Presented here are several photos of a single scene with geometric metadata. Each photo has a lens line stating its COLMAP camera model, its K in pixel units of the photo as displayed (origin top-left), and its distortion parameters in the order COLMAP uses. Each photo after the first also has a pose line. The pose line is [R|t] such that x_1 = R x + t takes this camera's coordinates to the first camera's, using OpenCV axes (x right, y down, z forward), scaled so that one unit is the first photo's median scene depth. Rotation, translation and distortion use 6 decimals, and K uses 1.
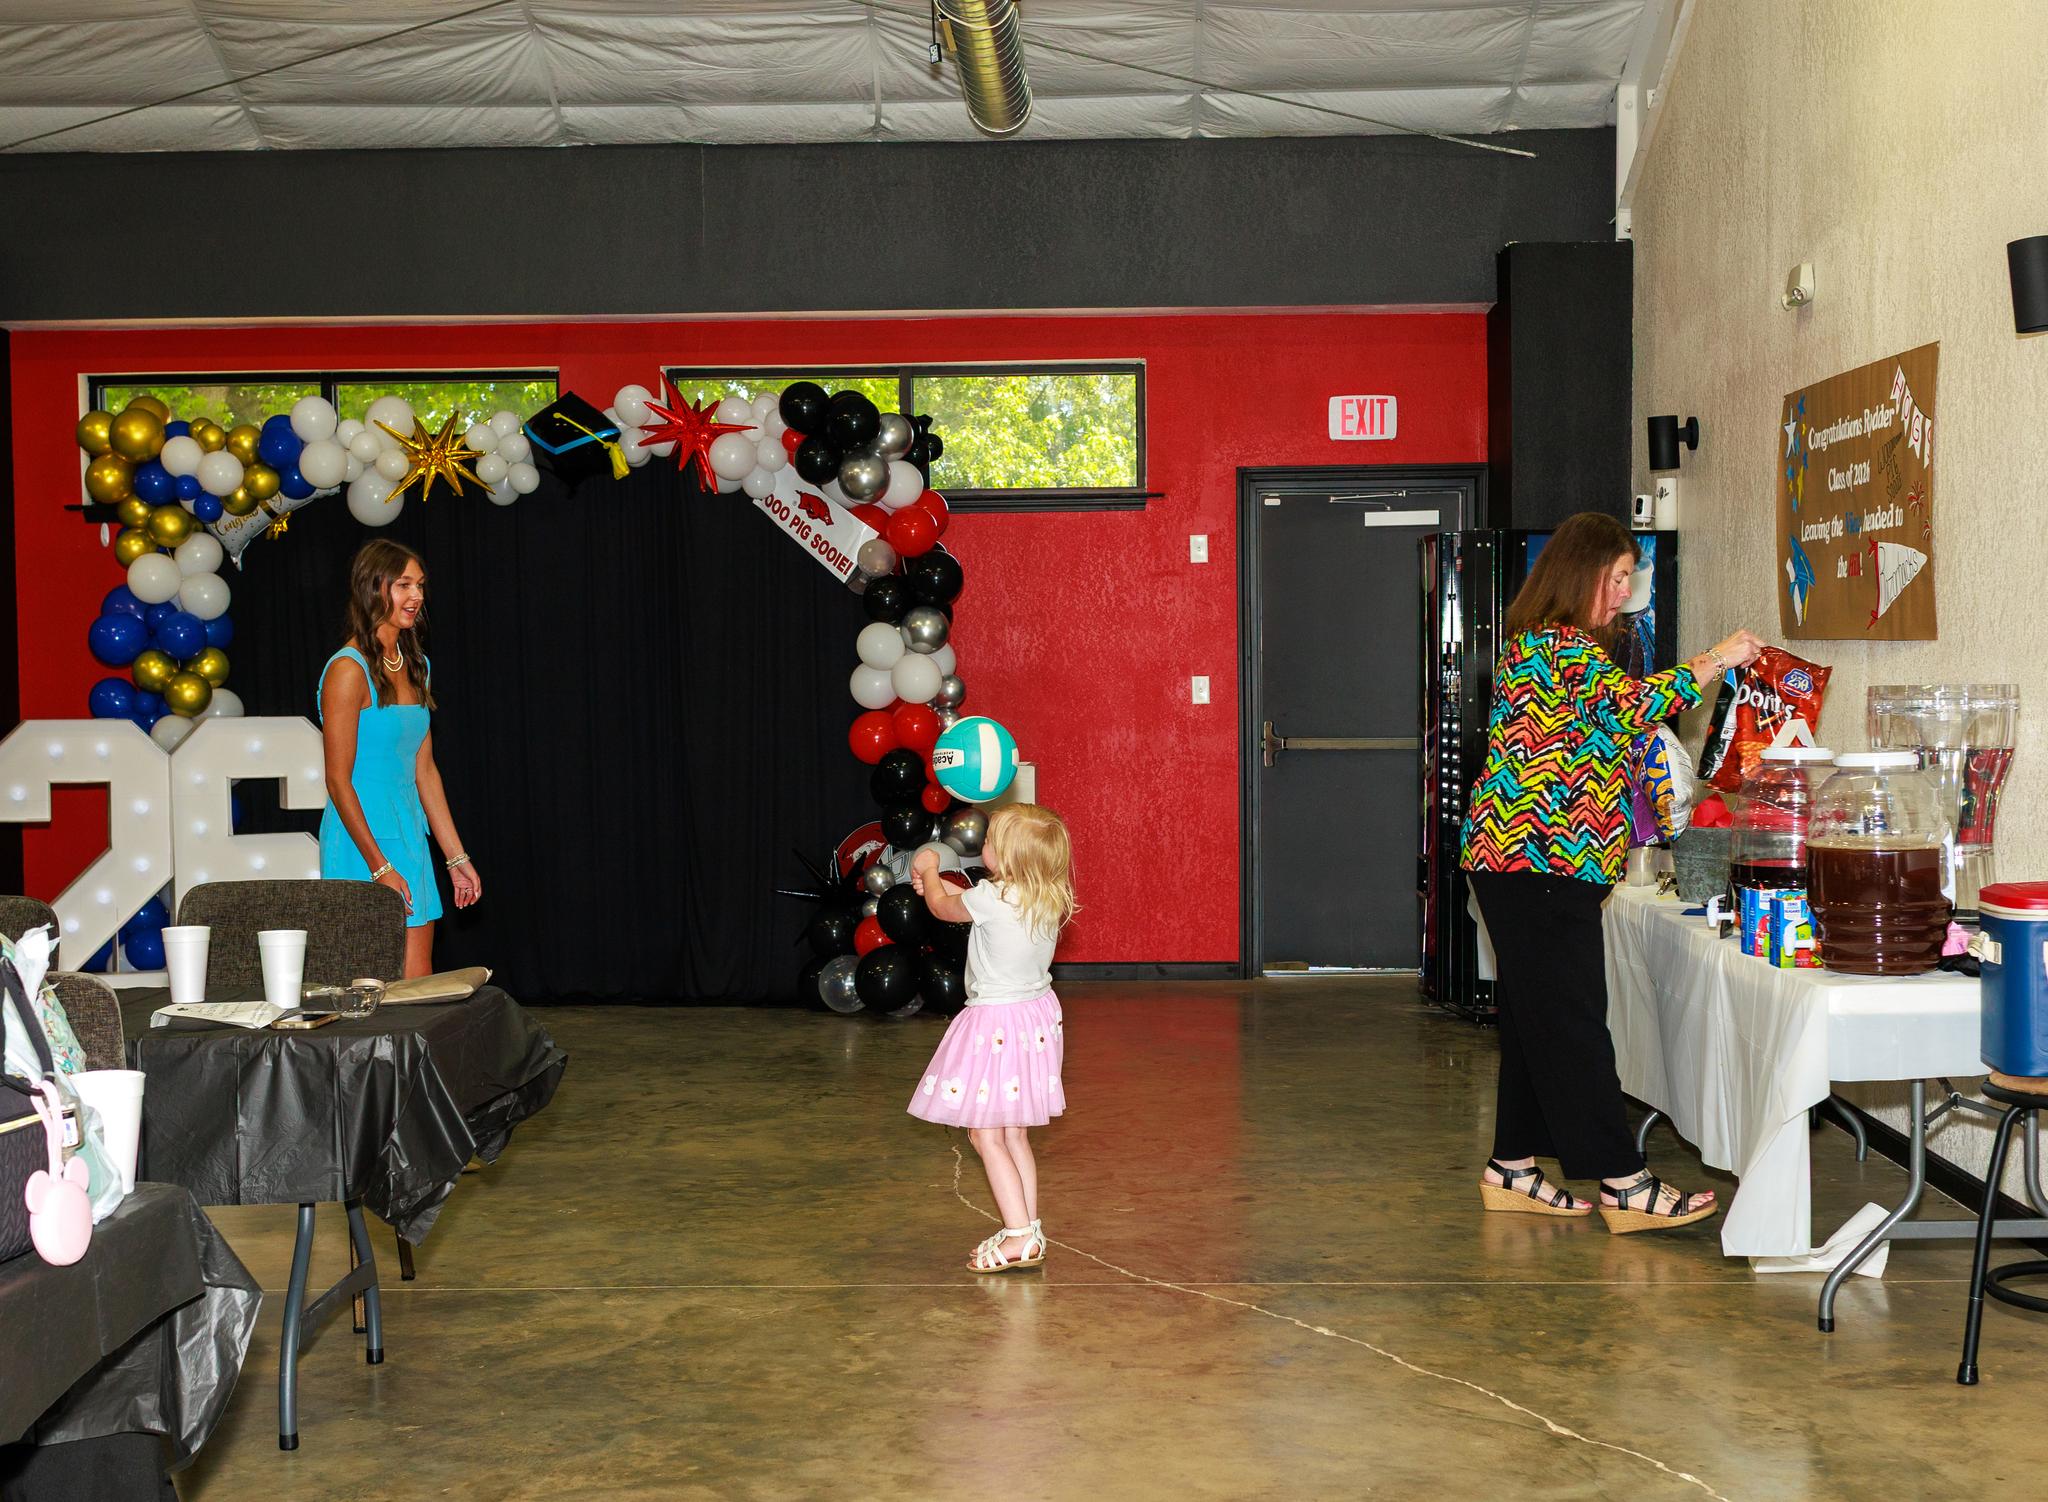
lens RADIAL K [[2584.7, 0, 1060.3], [0, 2584.7, 790.7], [0, 0, 1]] dist [-0.012868, 0.010717]
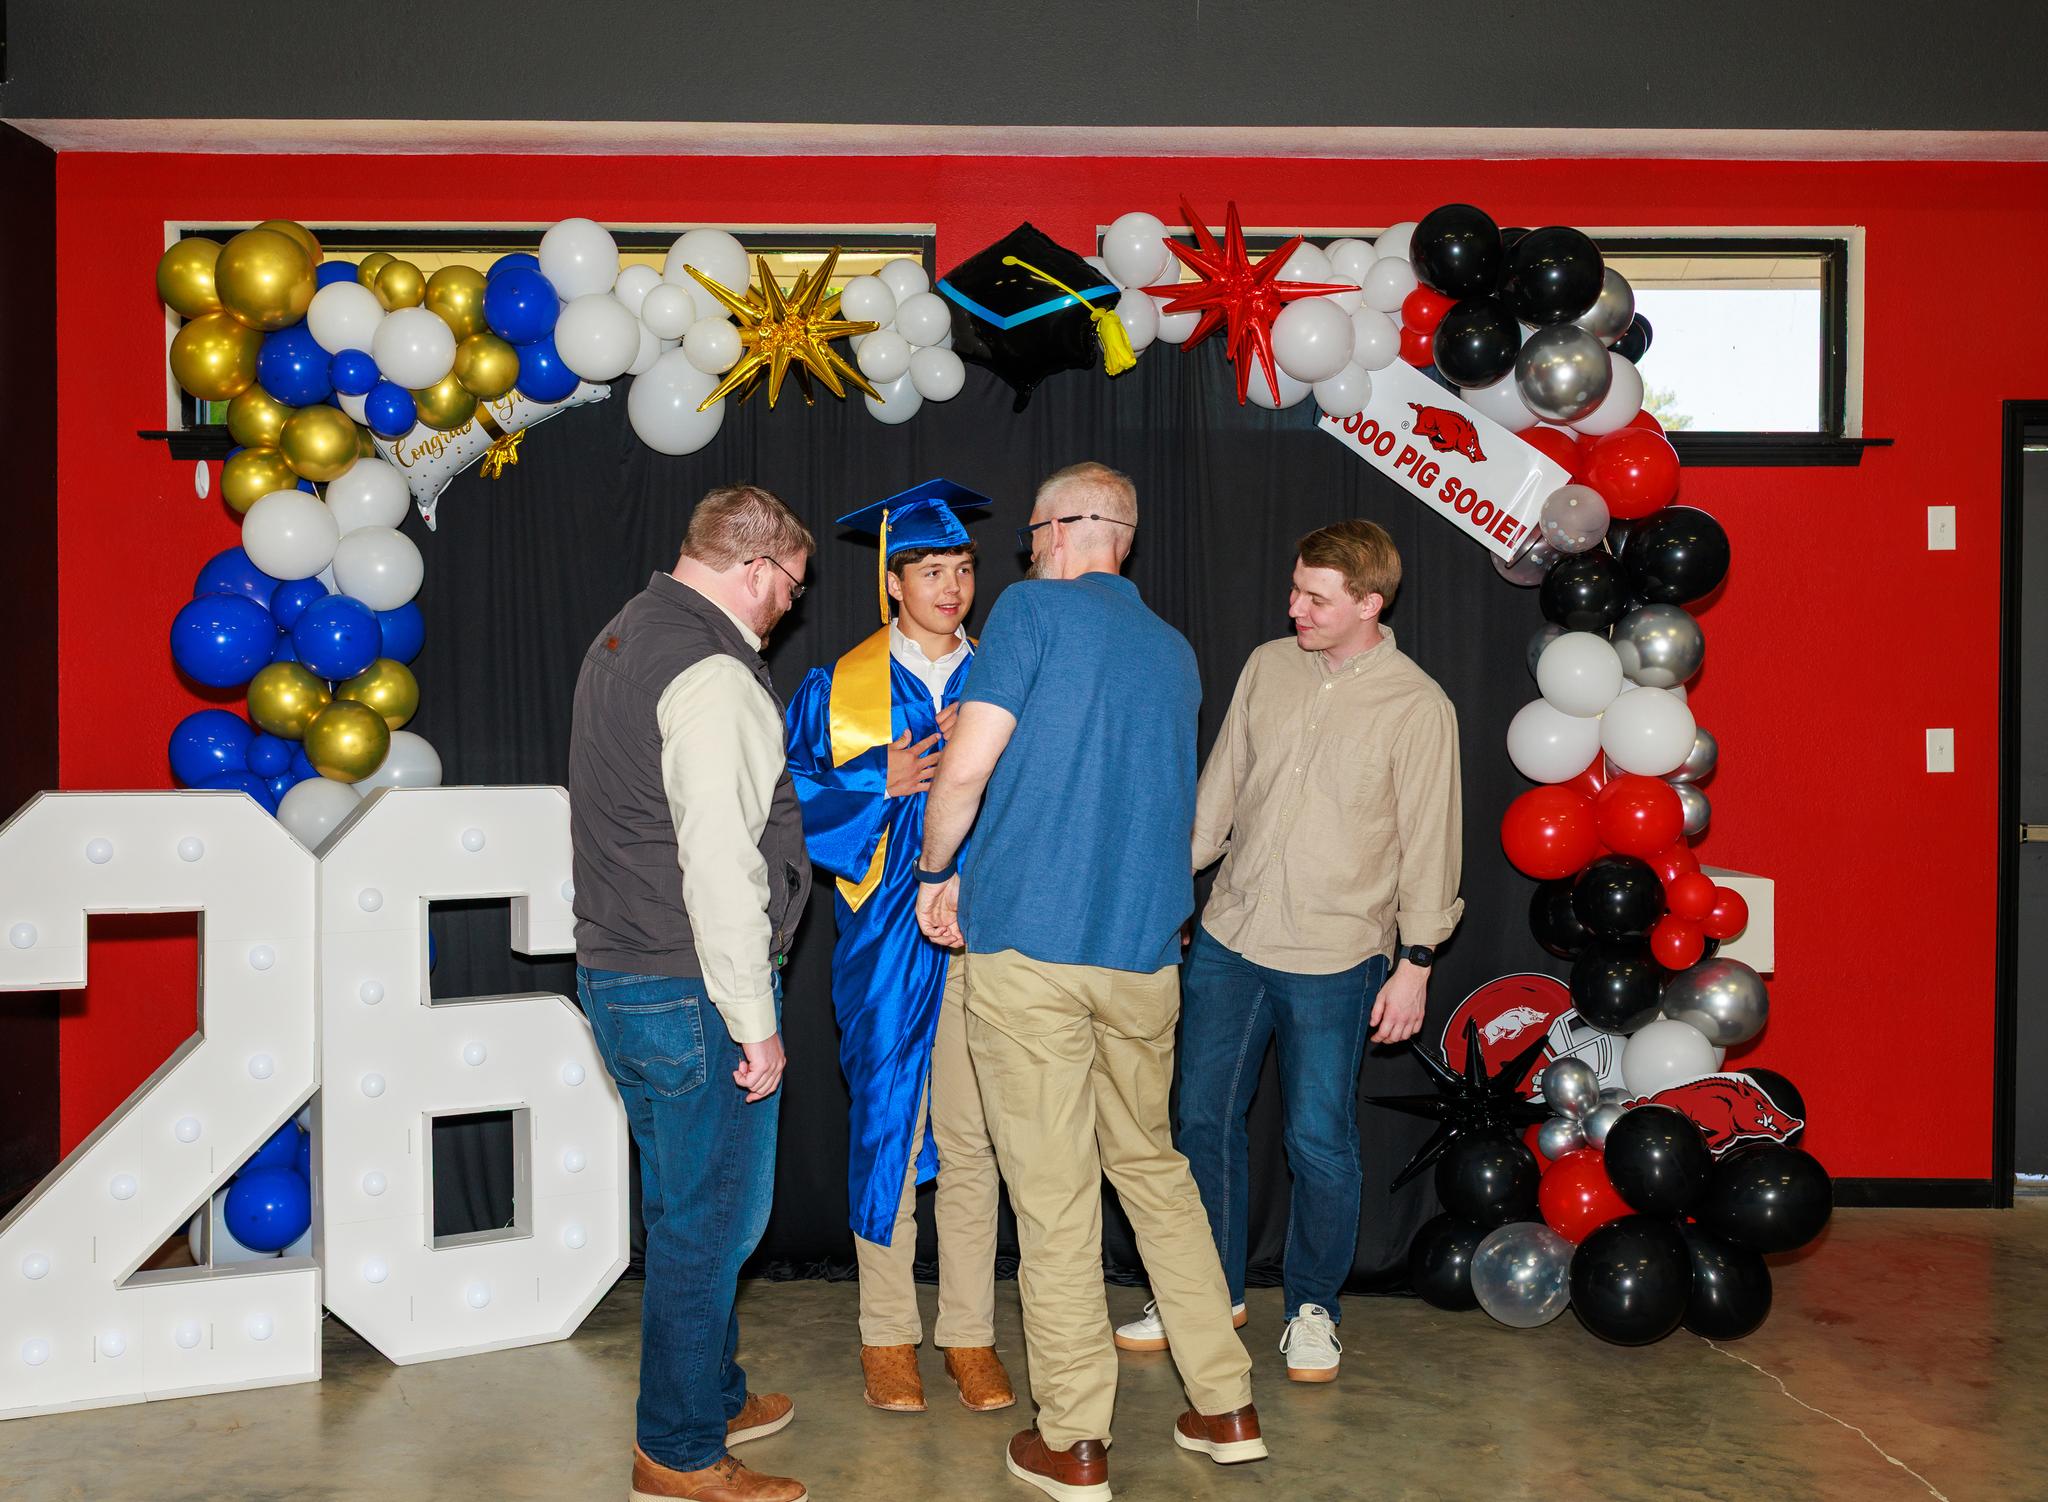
lens RADIAL K [[2157.8, 0, 1020.2], [0, 2157.8, 750.9], [0, 0, 1]] dist [-0.007834, -0.002423]
pose [[0.999816, 0.013834, 0.013277, -0.196772], [-0.013506, 0.999609, -0.024470, -0.025786], [-0.013610, 0.024286, 0.999612, 0.527172]]
